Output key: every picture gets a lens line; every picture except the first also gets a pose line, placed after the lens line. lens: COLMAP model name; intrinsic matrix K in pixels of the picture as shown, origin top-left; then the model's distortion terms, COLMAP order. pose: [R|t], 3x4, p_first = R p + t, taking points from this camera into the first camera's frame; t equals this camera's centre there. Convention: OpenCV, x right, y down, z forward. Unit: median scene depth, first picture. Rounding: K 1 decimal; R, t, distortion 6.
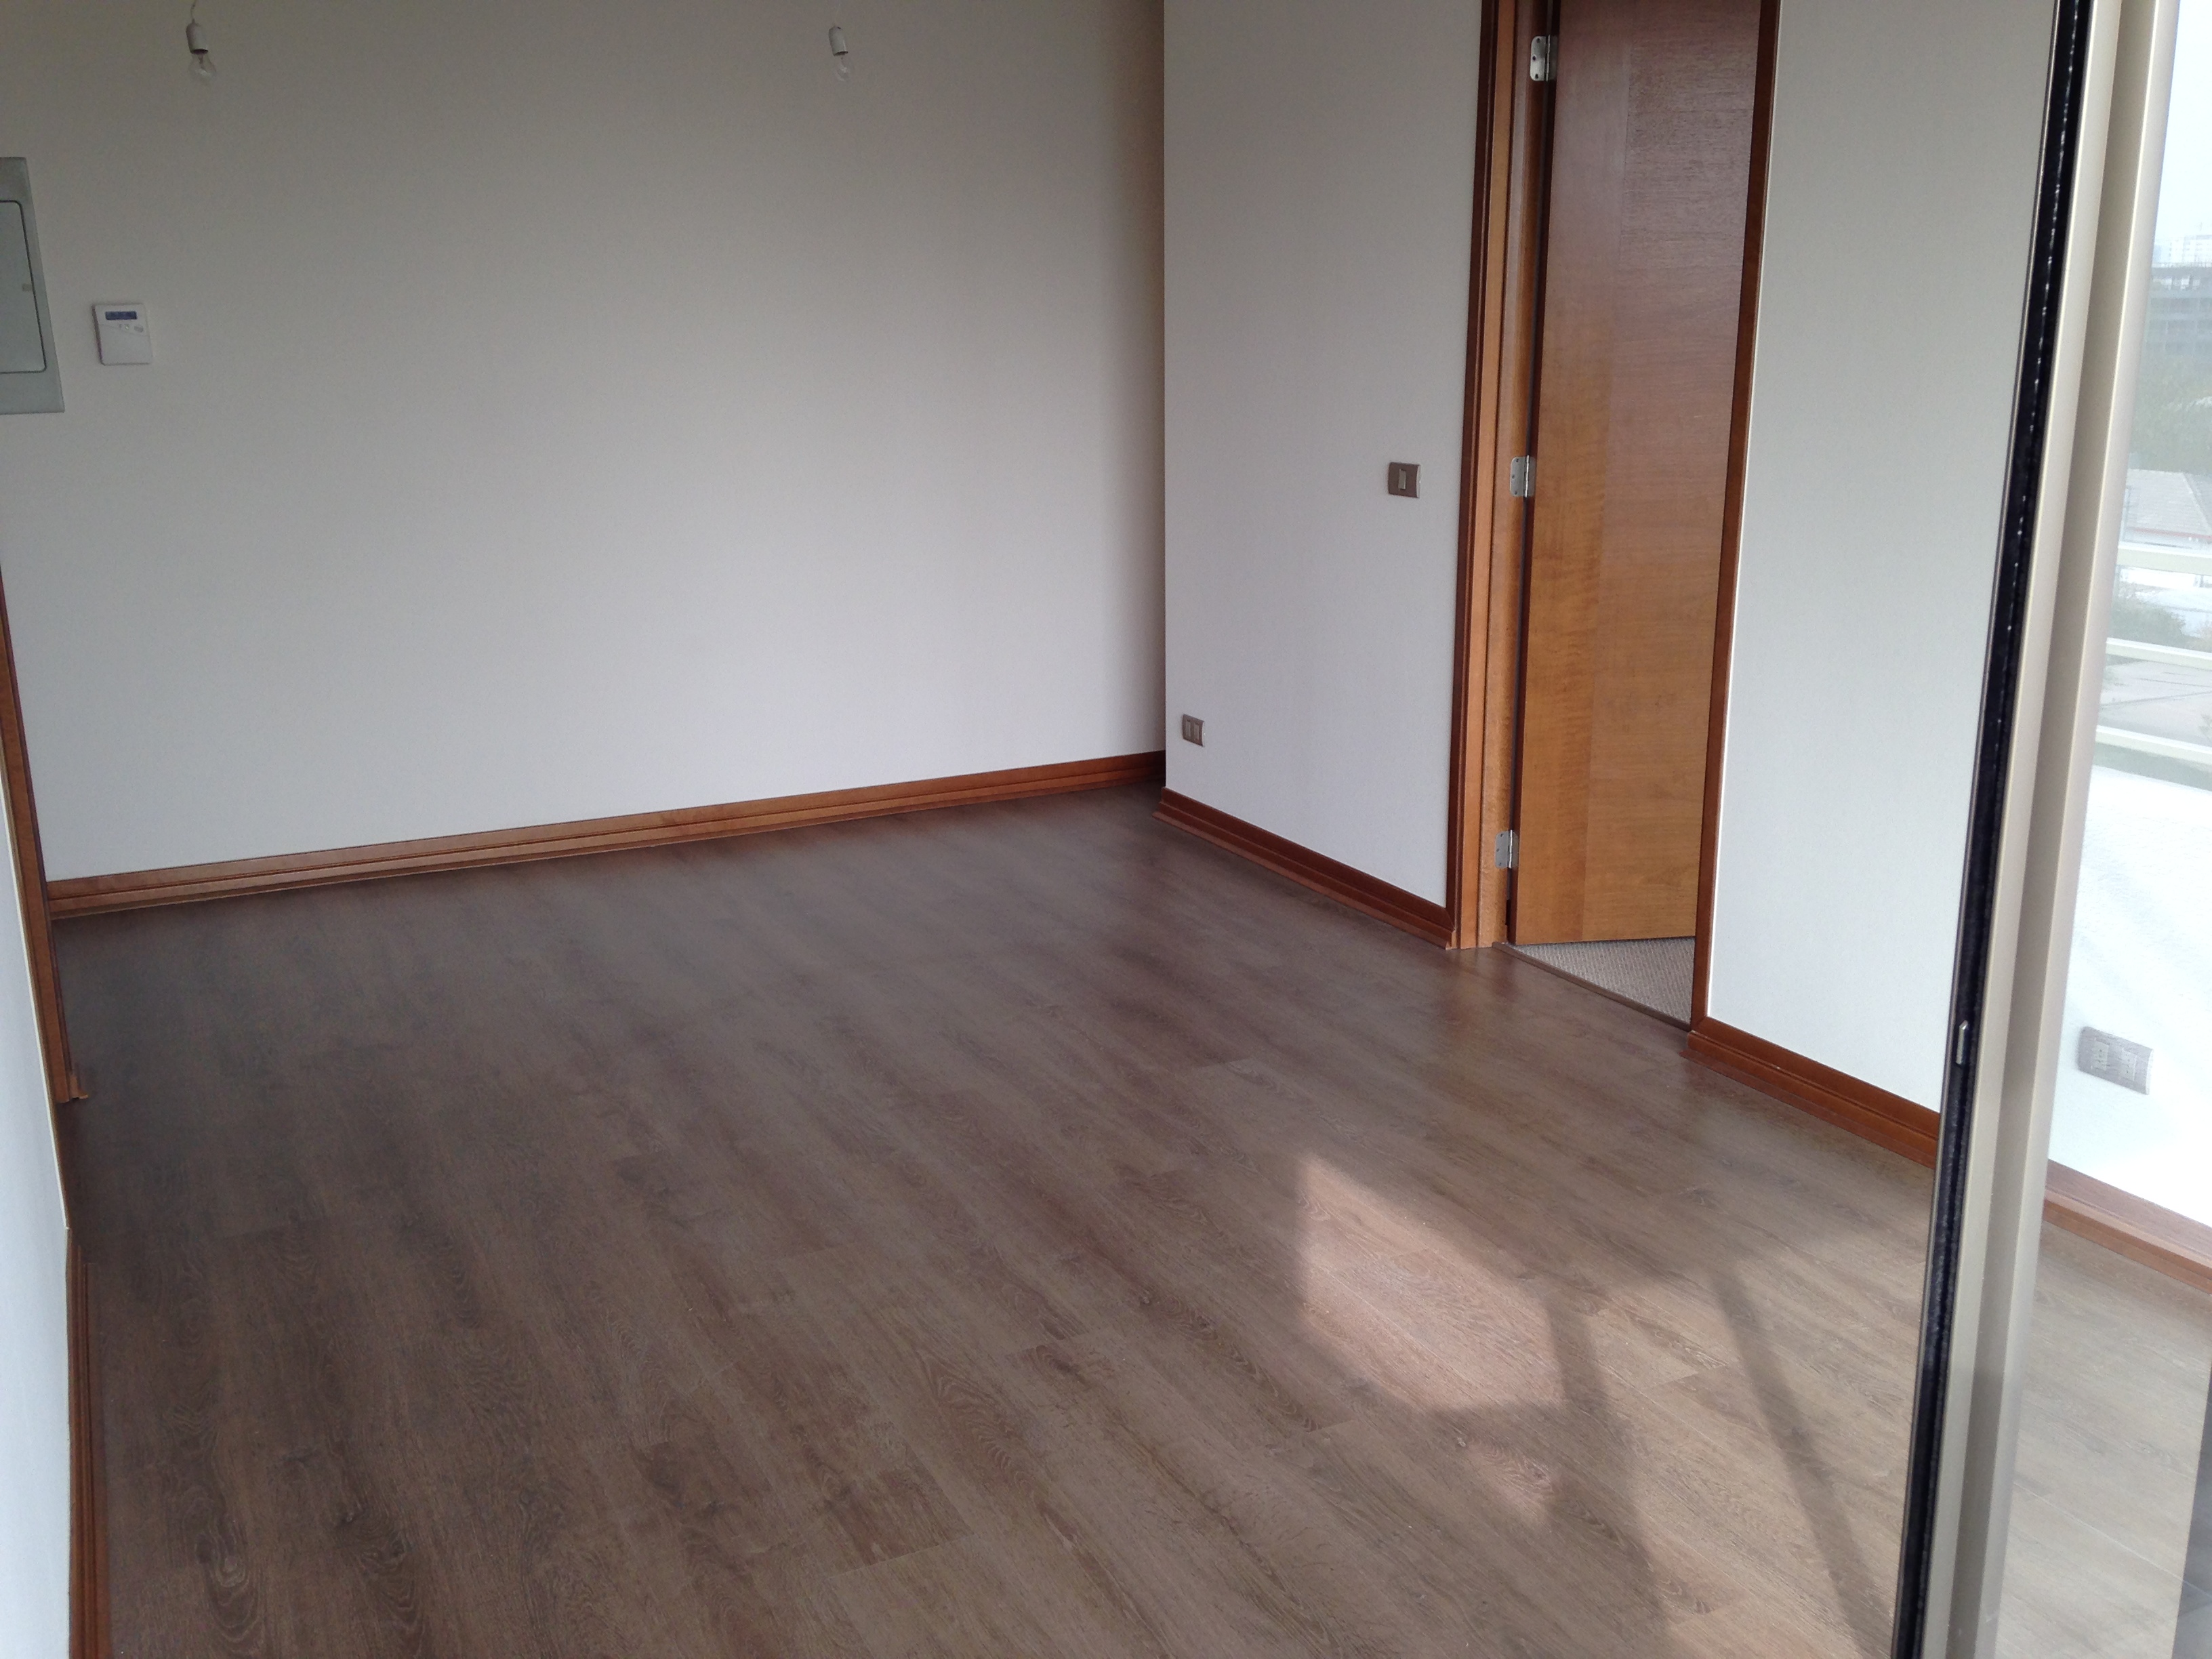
lens RADIAL K [[1945.2, 0, 1106.0], [0, 1945.2, 829.5], [0, 0, 1]] dist [0.150796, -0.247601]
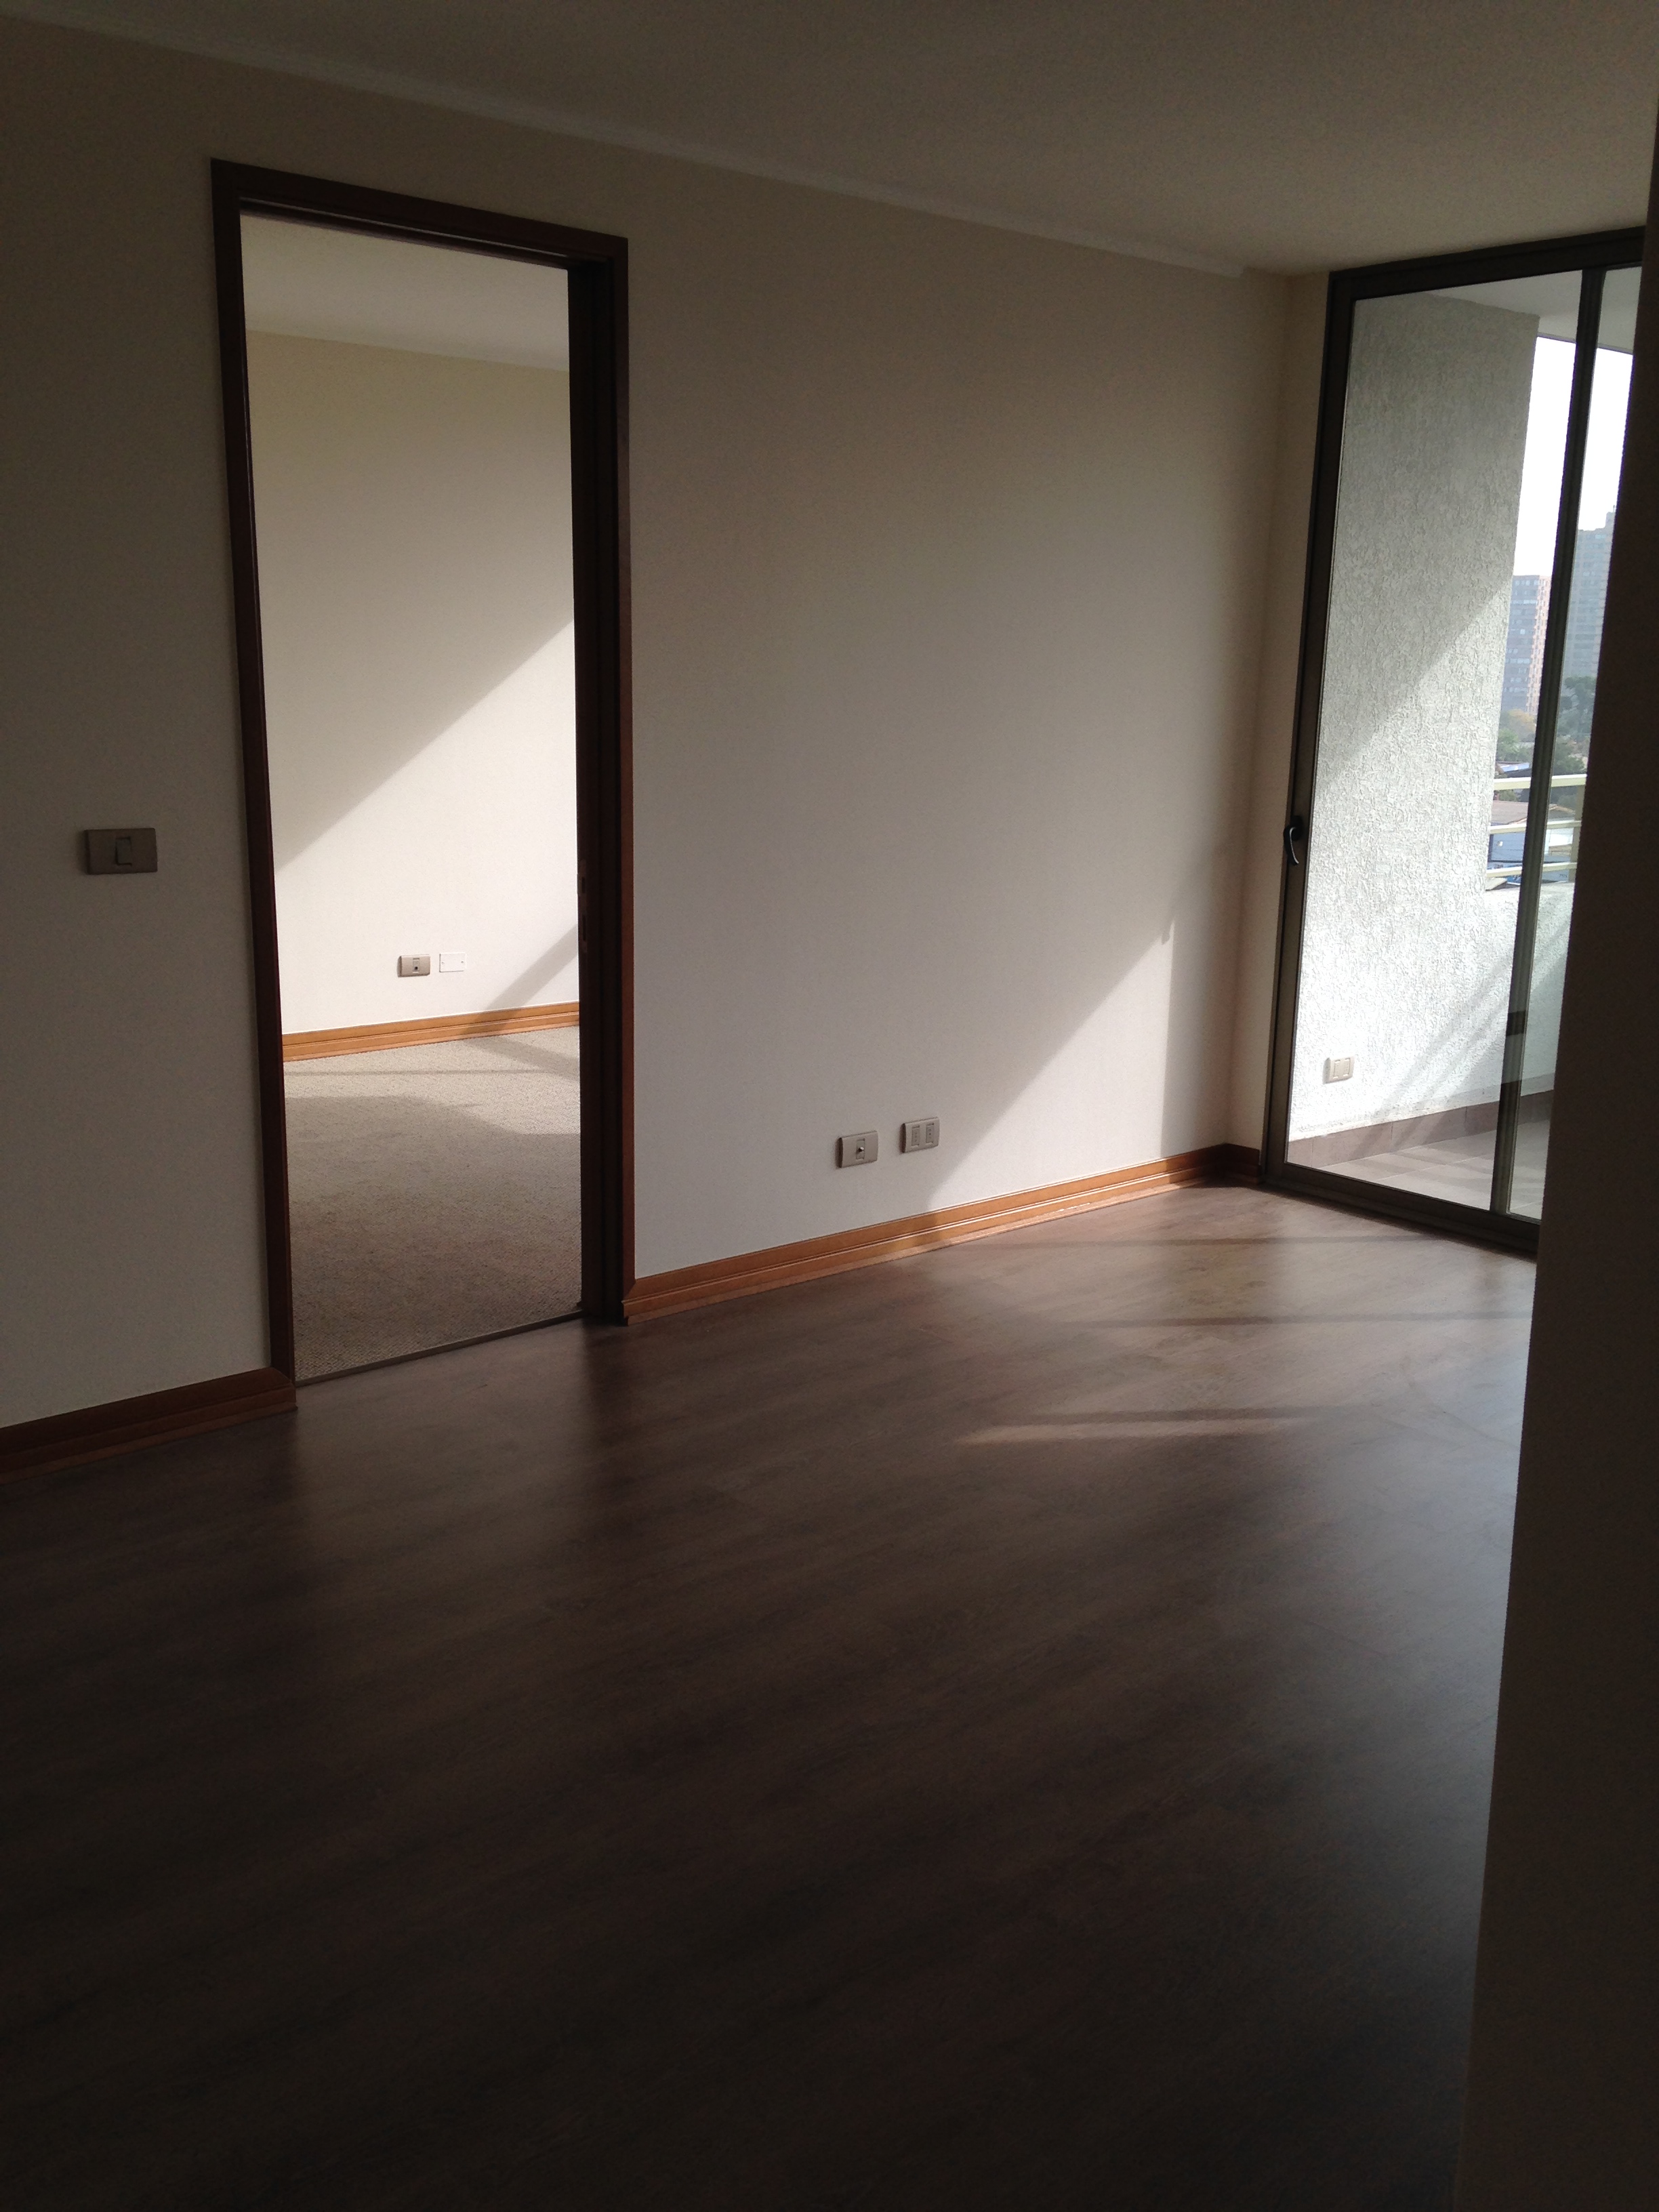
lens RADIAL K [[1945.2, 0, 829.5], [0, 1945.2, 1106.0], [0, 0, 1]] dist [0.150796, -0.247601]
pose [[-0.246548, -0.204118, 0.947391, -0.630371], [0.228679, 0.937710, 0.261544, -0.220439], [-0.941764, 0.281132, -0.184513, 0.905173]]
